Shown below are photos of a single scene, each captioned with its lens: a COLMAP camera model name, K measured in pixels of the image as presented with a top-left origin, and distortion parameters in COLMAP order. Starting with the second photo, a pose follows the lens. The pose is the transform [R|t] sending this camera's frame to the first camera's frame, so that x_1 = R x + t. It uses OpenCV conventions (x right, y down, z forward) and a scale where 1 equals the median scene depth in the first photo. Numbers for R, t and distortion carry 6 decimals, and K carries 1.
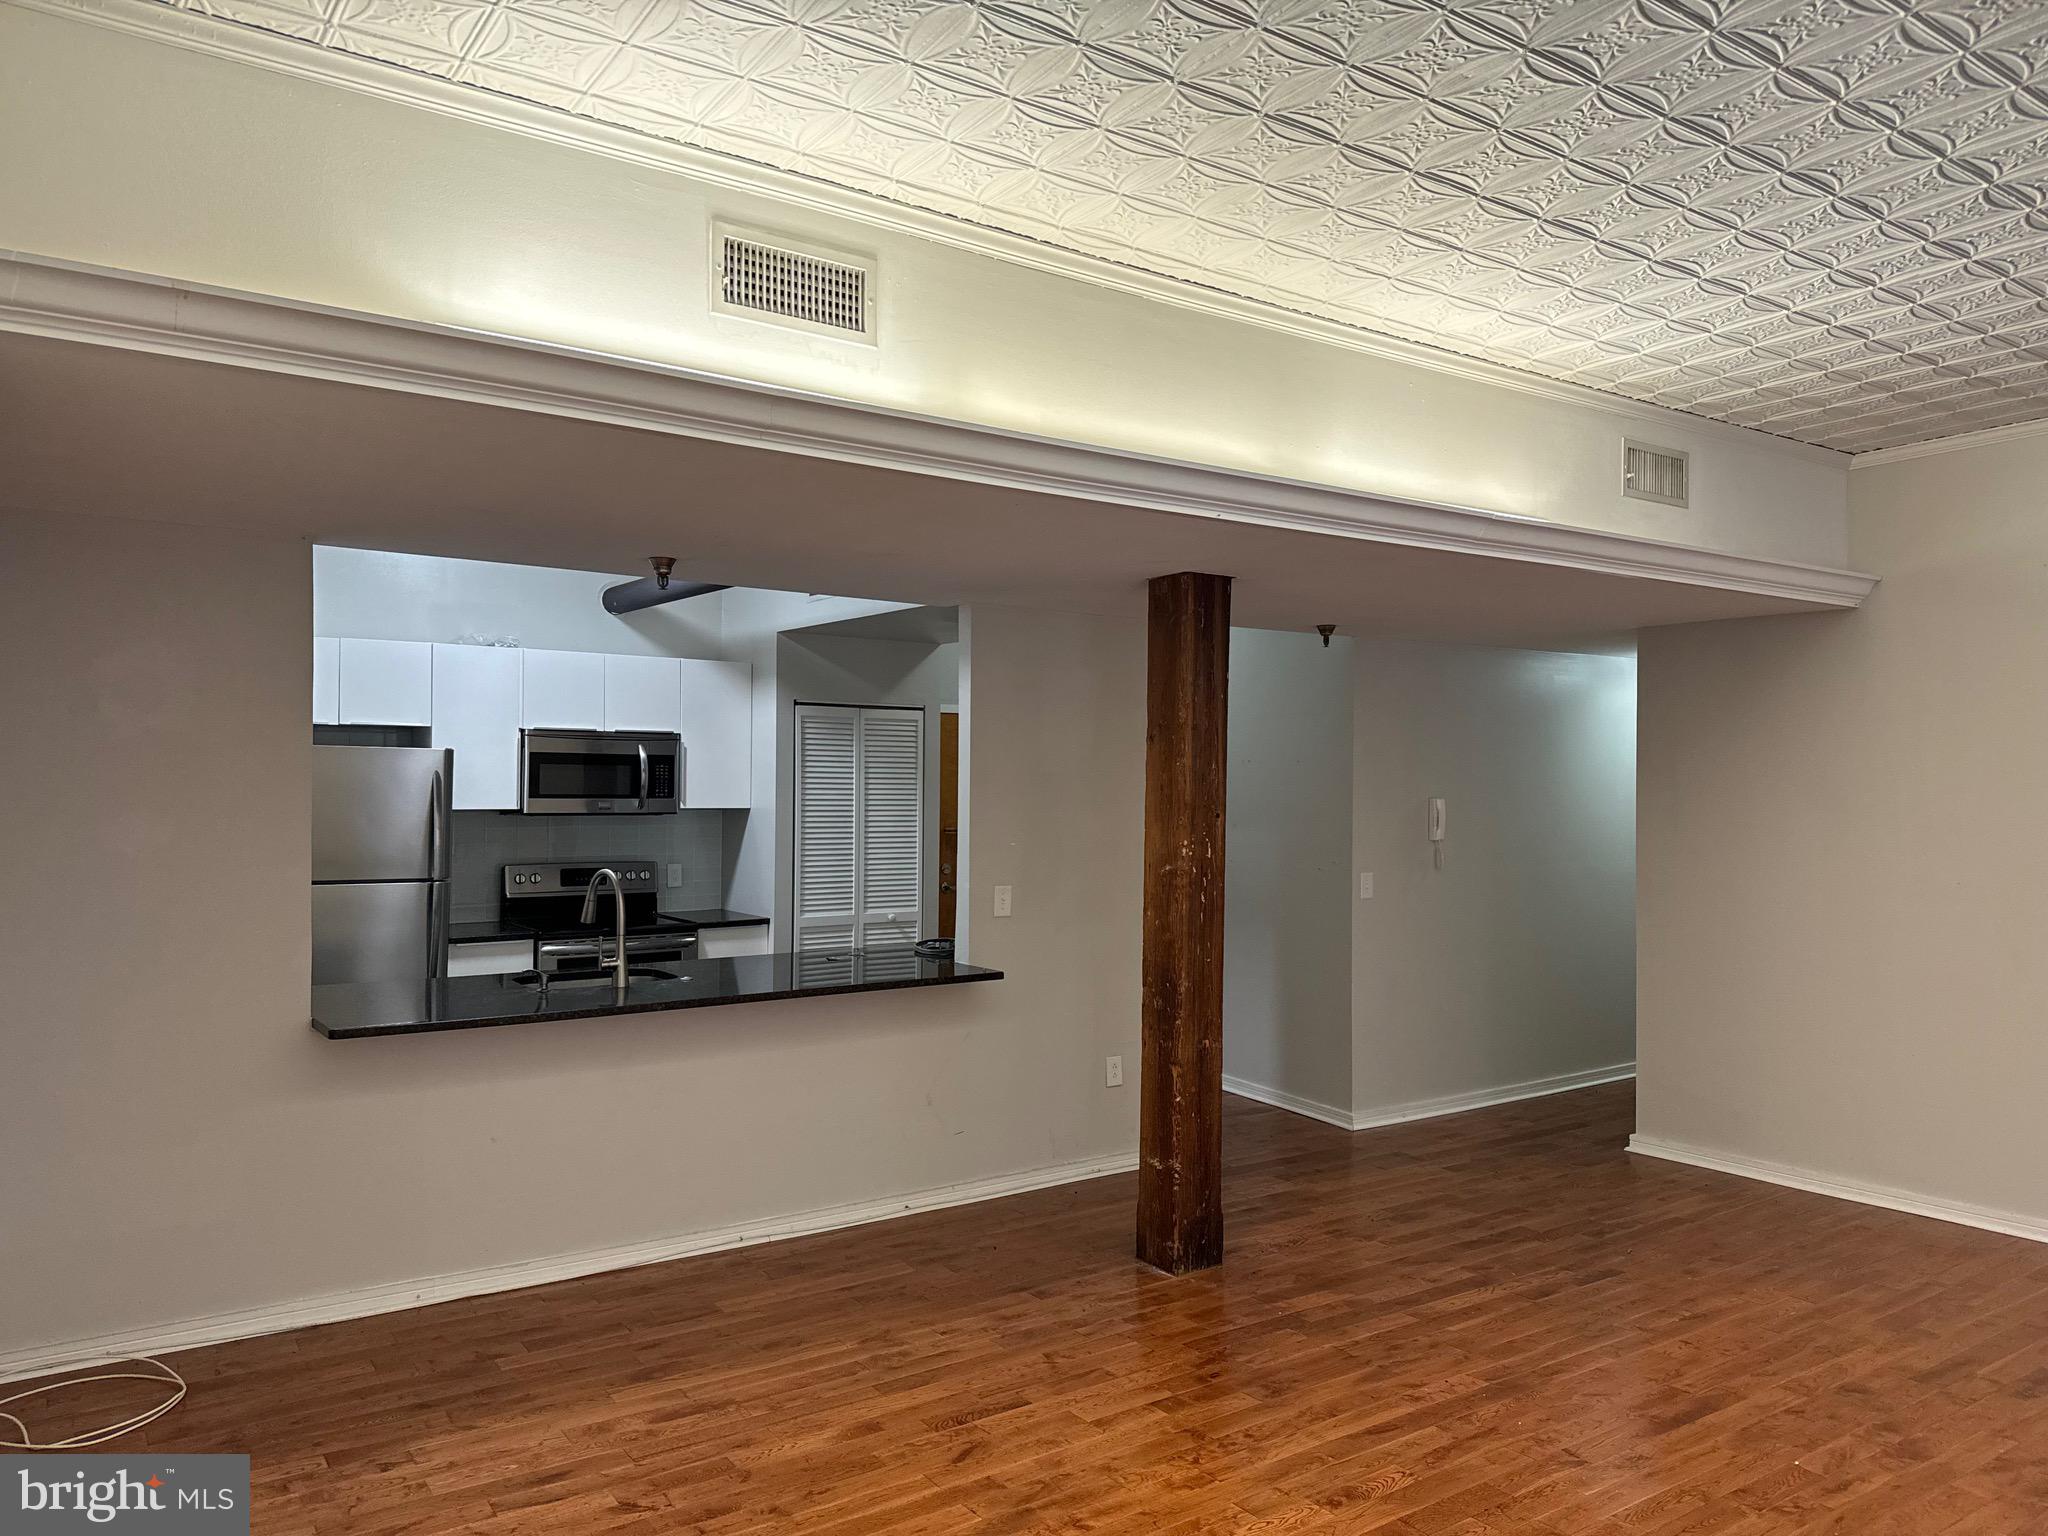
lens RADIAL K [[1453.2, 0, 1025.4], [0, 1453.2, 776.6], [0, 0, 1]] dist [0.024448, -0.011636]
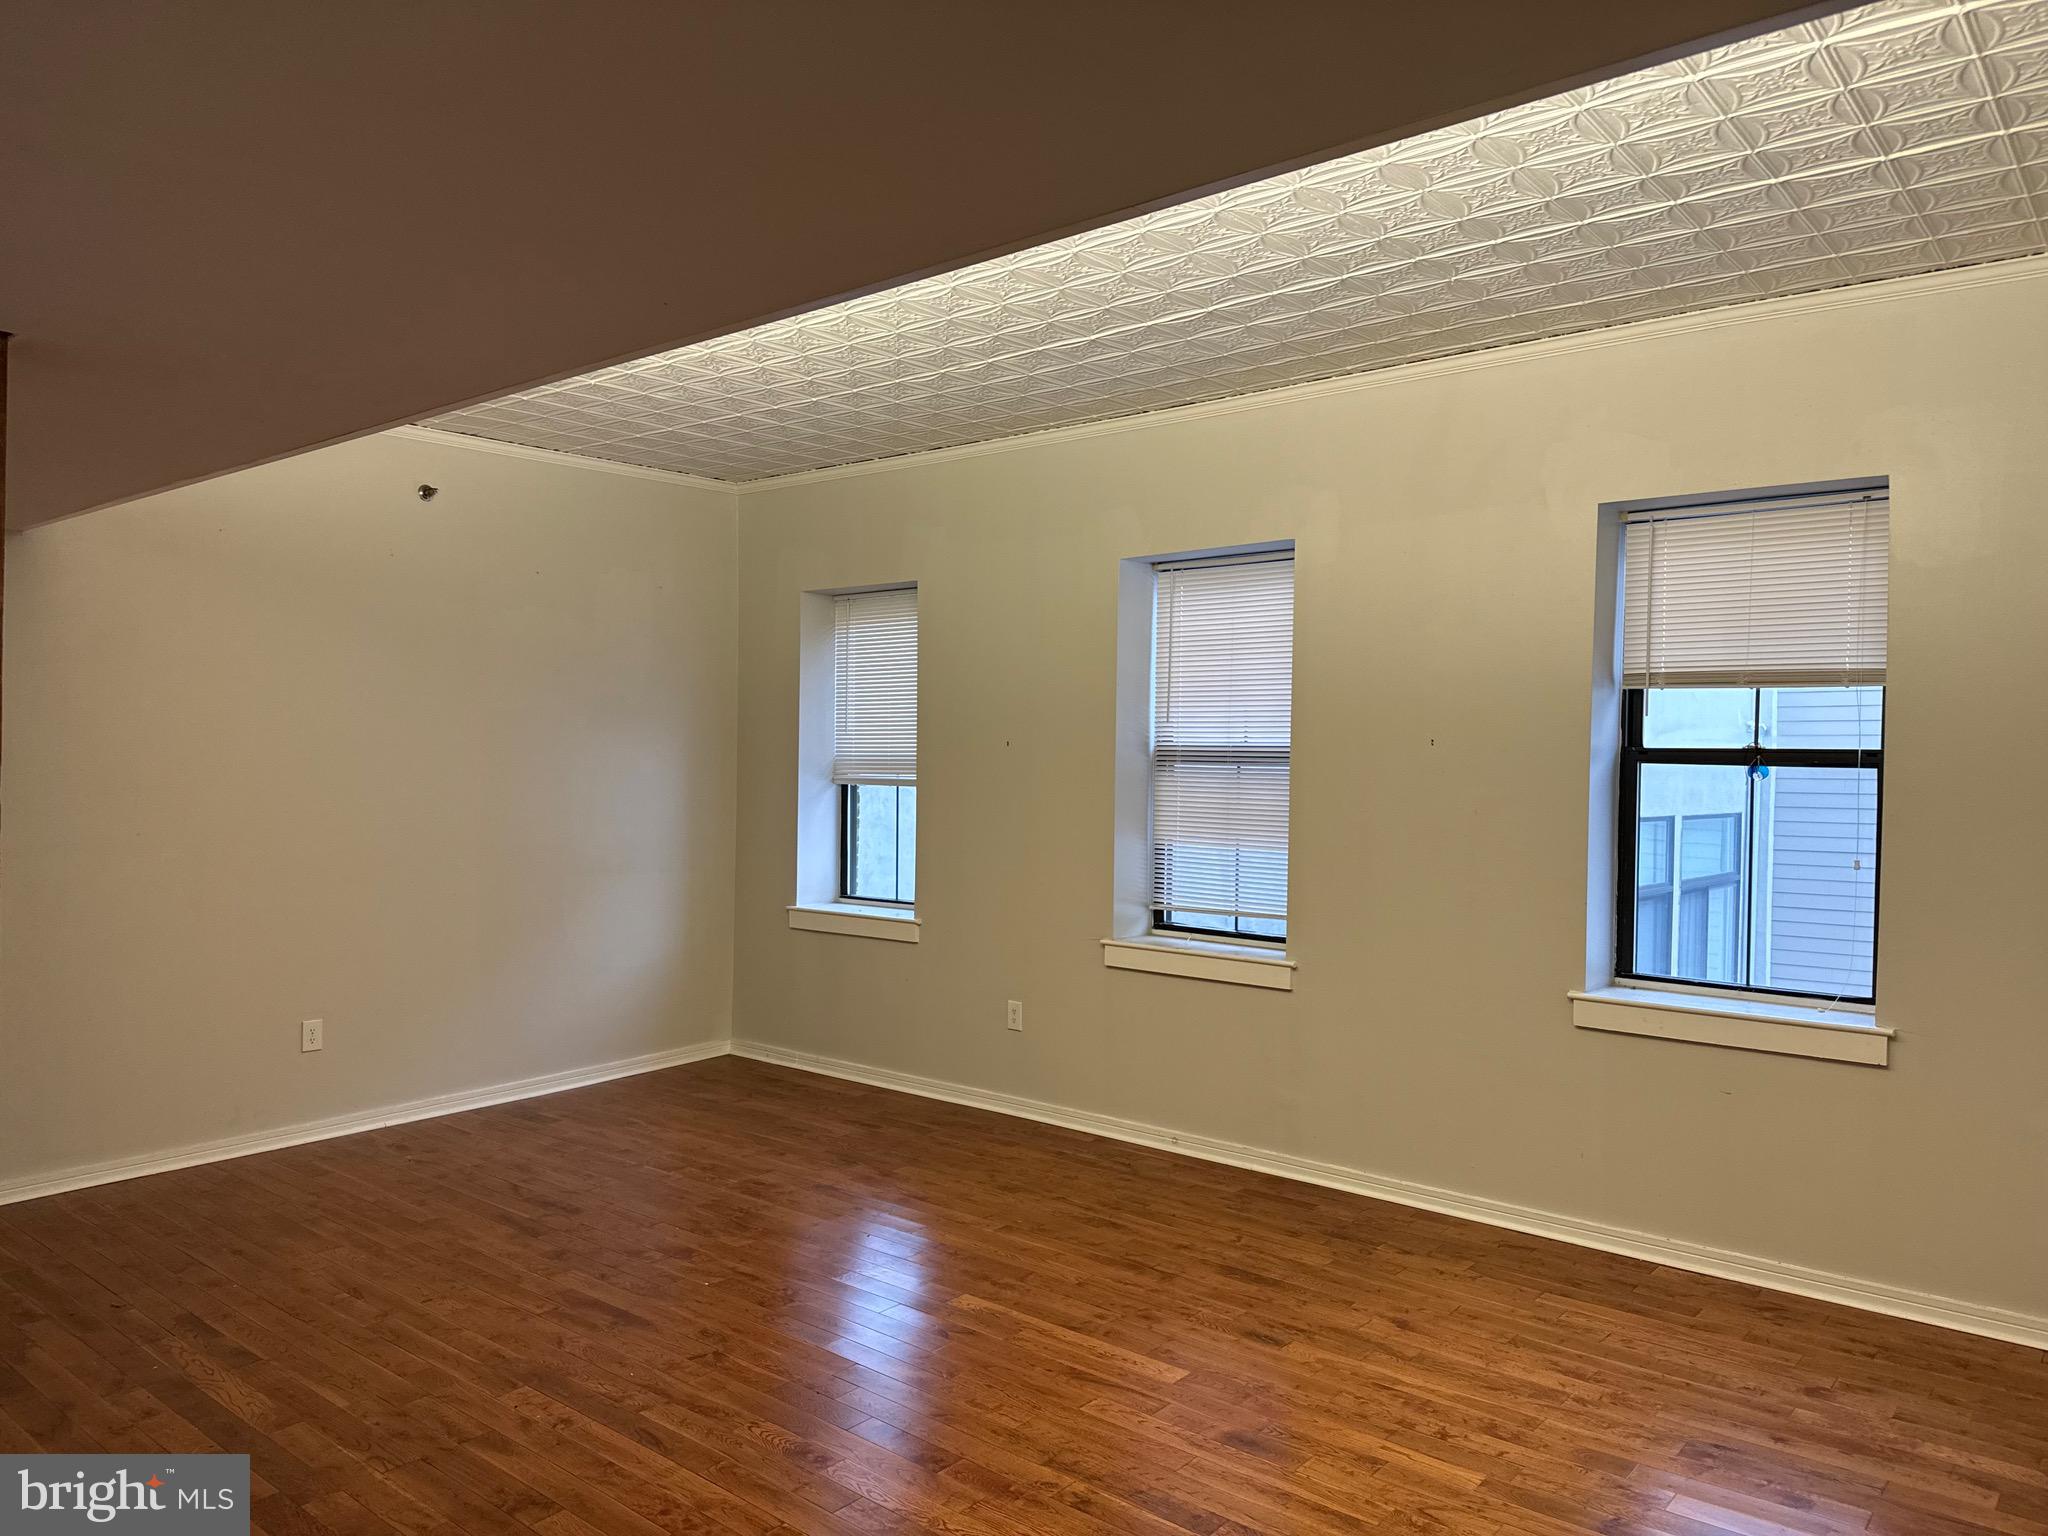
lens RADIAL K [[1453.2, 0, 1030.5], [0, 1453.2, 771.2], [0, 0, 1]] dist [0.024448, -0.011636]
pose [[-0.256074, -0.016225, 0.966521, -0.589871], [-0.017302, 0.999776, 0.012199, 0.011060], [-0.966502, -0.013599, -0.256297, 0.852815]]
